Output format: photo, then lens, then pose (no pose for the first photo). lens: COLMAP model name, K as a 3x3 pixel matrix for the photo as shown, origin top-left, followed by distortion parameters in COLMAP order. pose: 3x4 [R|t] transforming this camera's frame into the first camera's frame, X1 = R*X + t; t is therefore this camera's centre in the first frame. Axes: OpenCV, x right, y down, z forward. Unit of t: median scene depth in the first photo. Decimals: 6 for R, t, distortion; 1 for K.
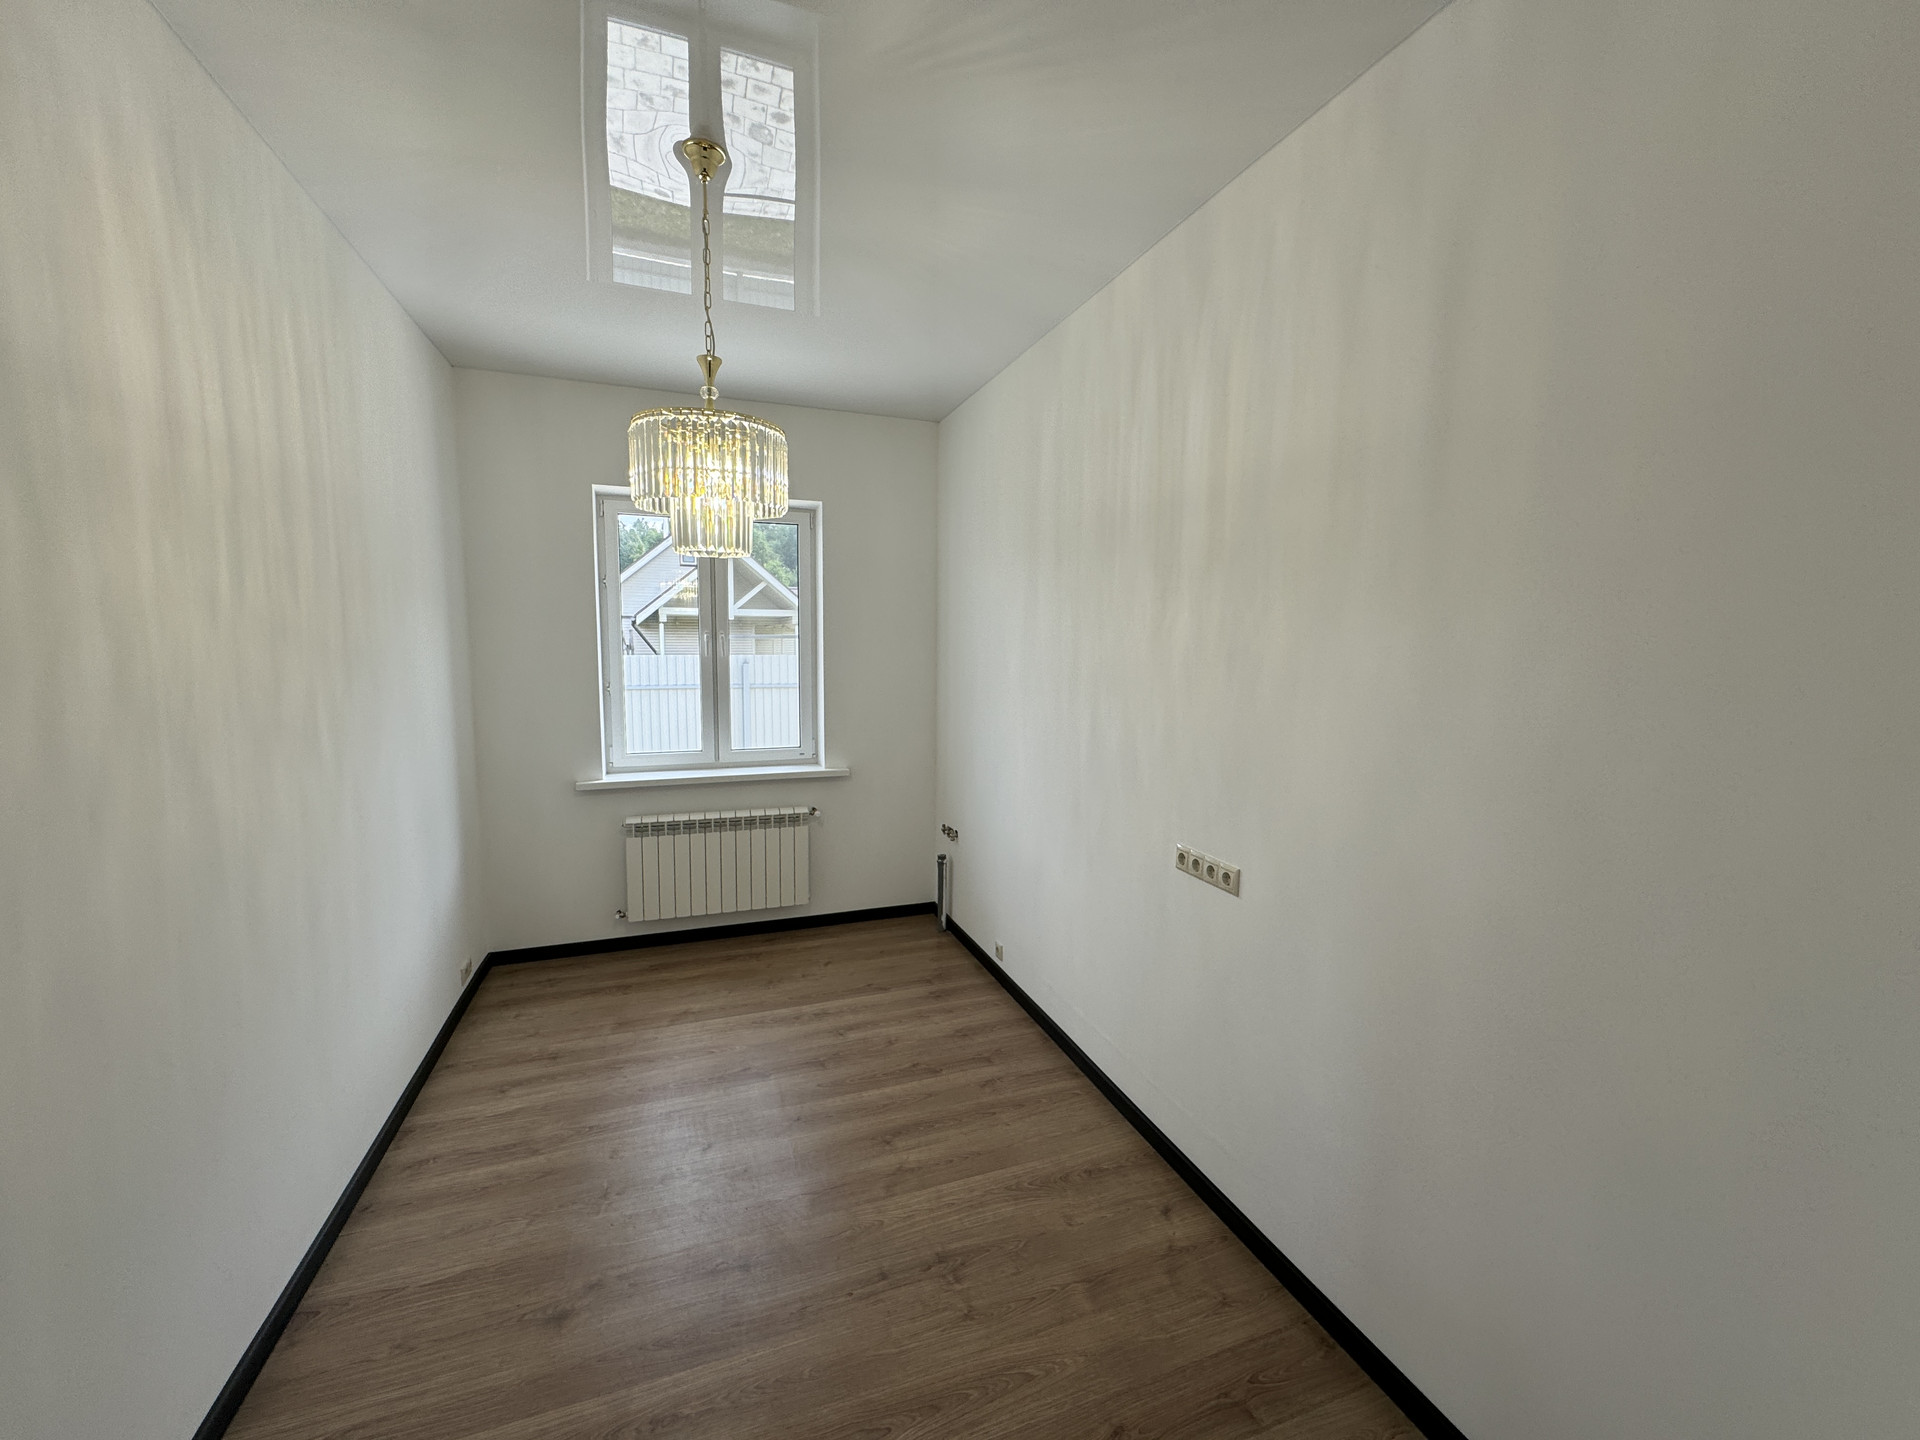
lens RADIAL K [[763.2, 0, 963.9], [0, 763.2, 712.3], [0, 0, 1]] dist [-0.002790, 0.000456]
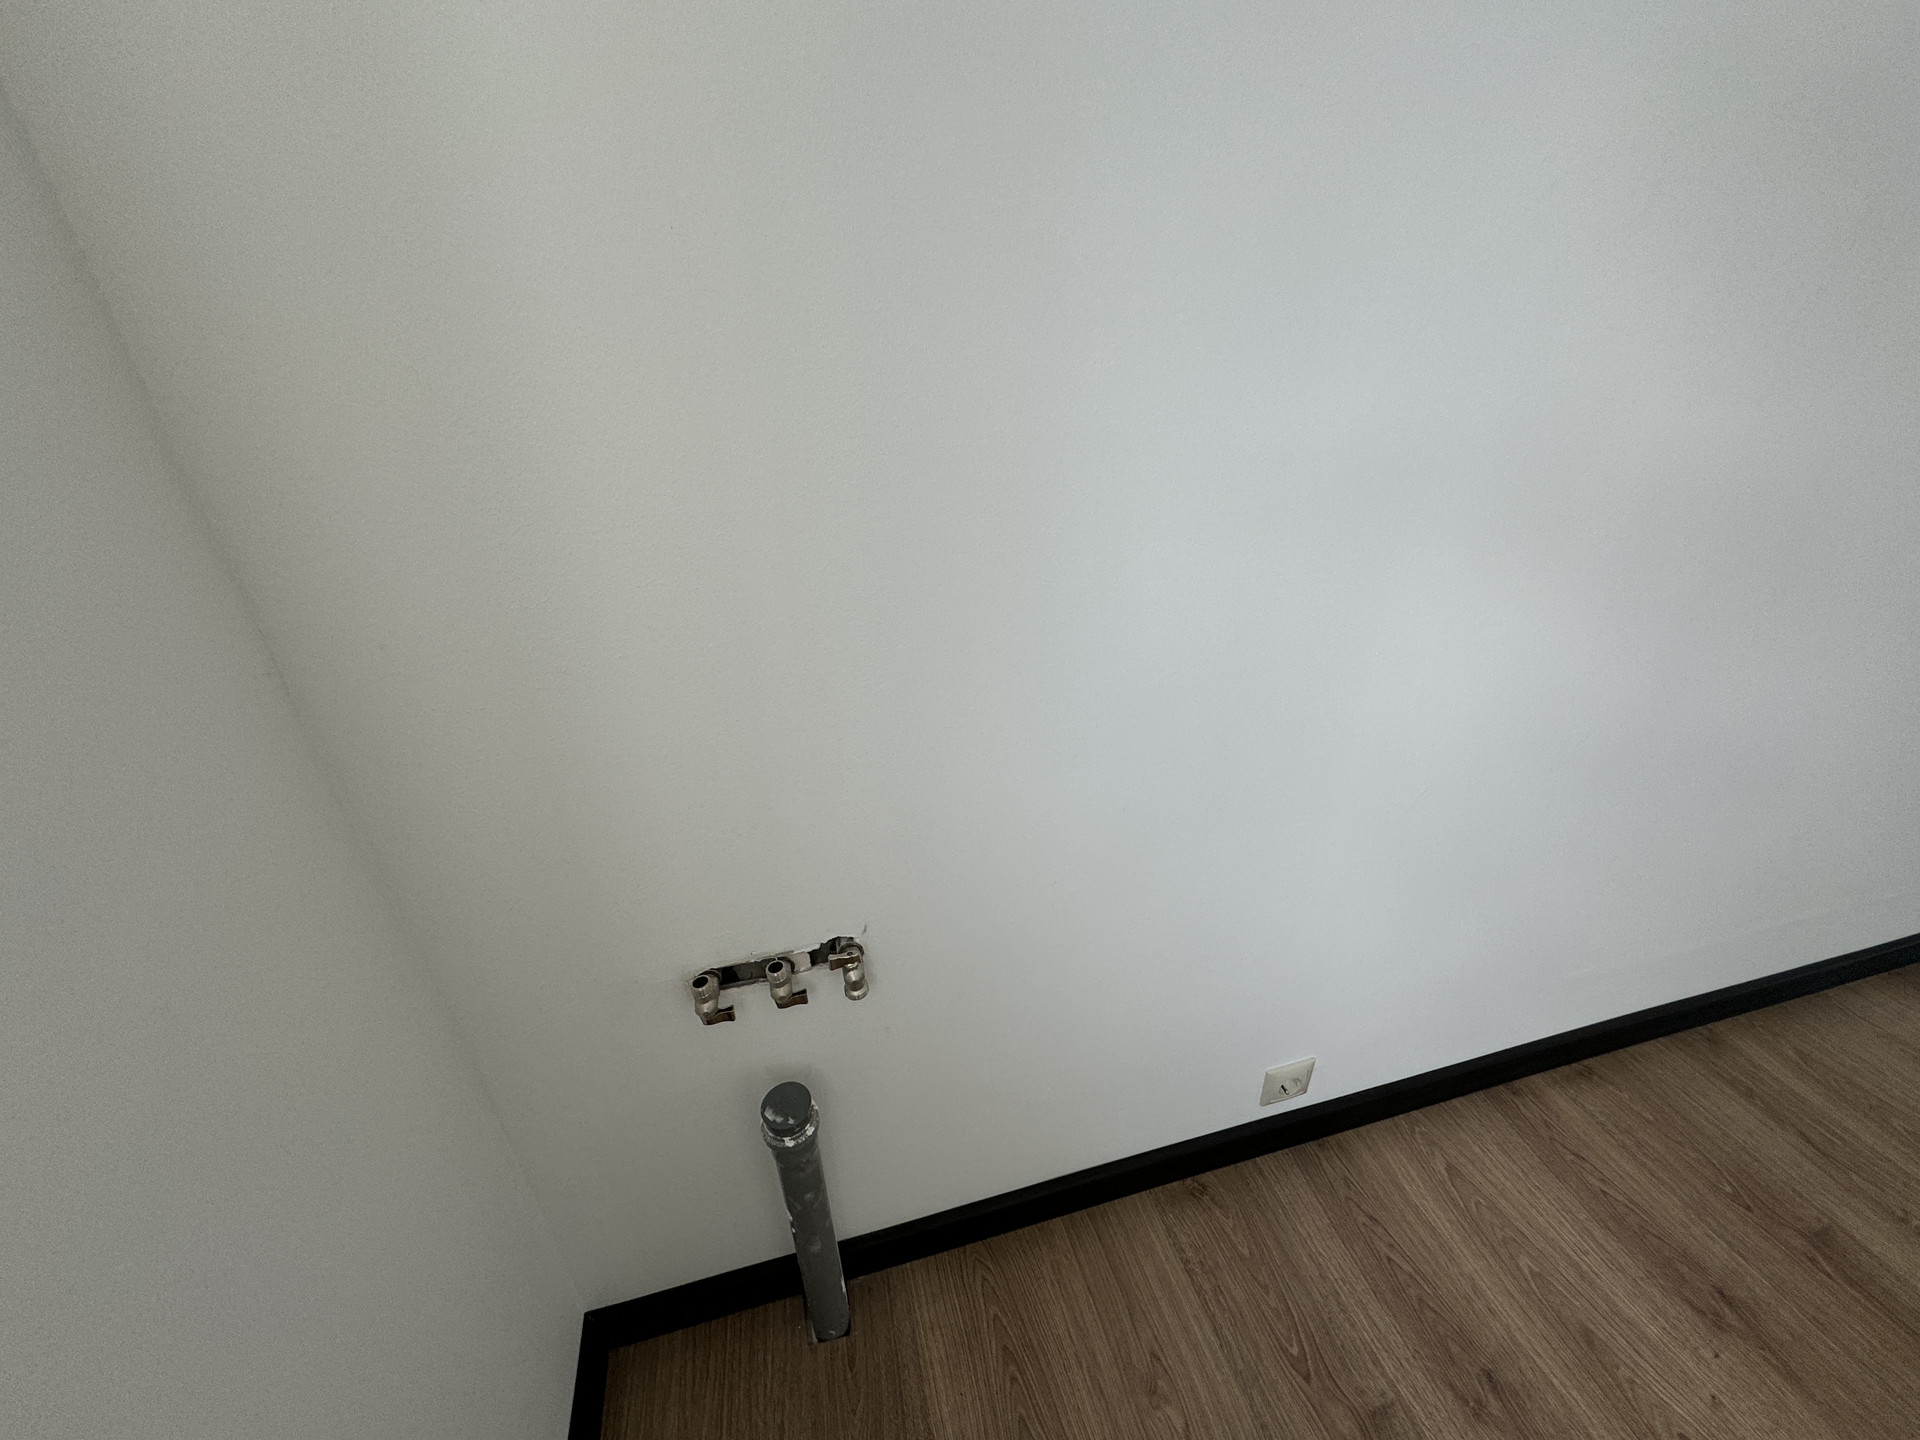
lens RADIAL K [[763.0, 0, 962.4], [0, 763.0, 712.7], [0, 0, 1]] dist [-0.000626, 0.000110]
pose [[0.094073, -0.472976, 0.876039, -0.226214], [0.110113, 0.879486, 0.463012, 0.035541], [-0.989457, 0.052906, 0.134816, 1.498739]]
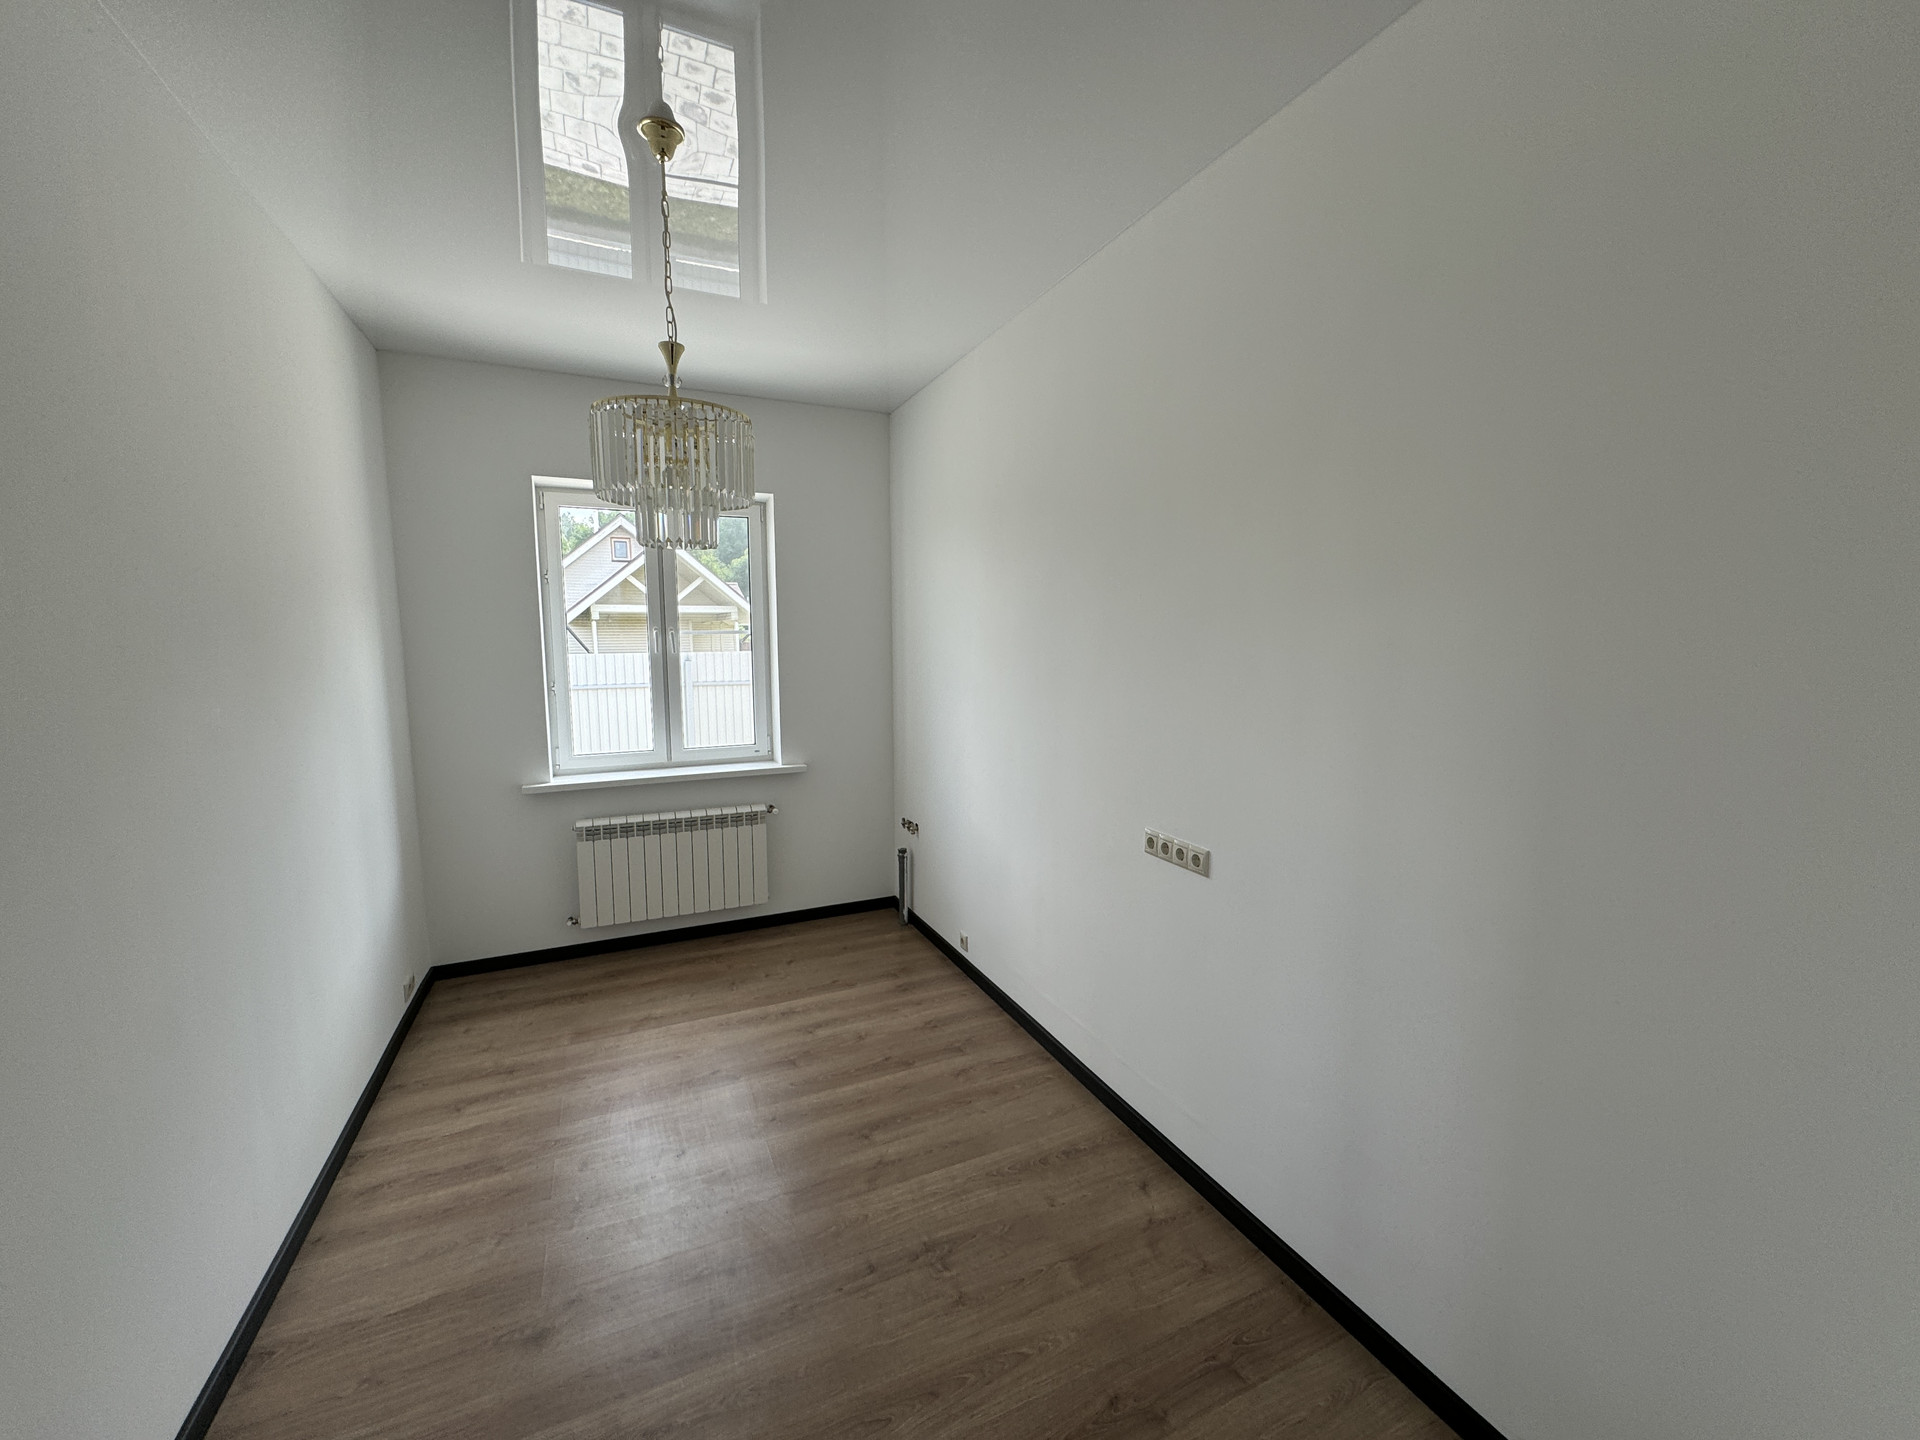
lens RADIAL K [[763.0, 0, 962.4], [0, 763.0, 712.7], [0, 0, 1]] dist [-0.000626, 0.000110]
pose [[0.996980, -0.020747, 0.074838, -0.034706], [0.020129, 0.999757, 0.009004, 0.002341], [-0.075006, -0.007471, 0.997155, -0.001085]]
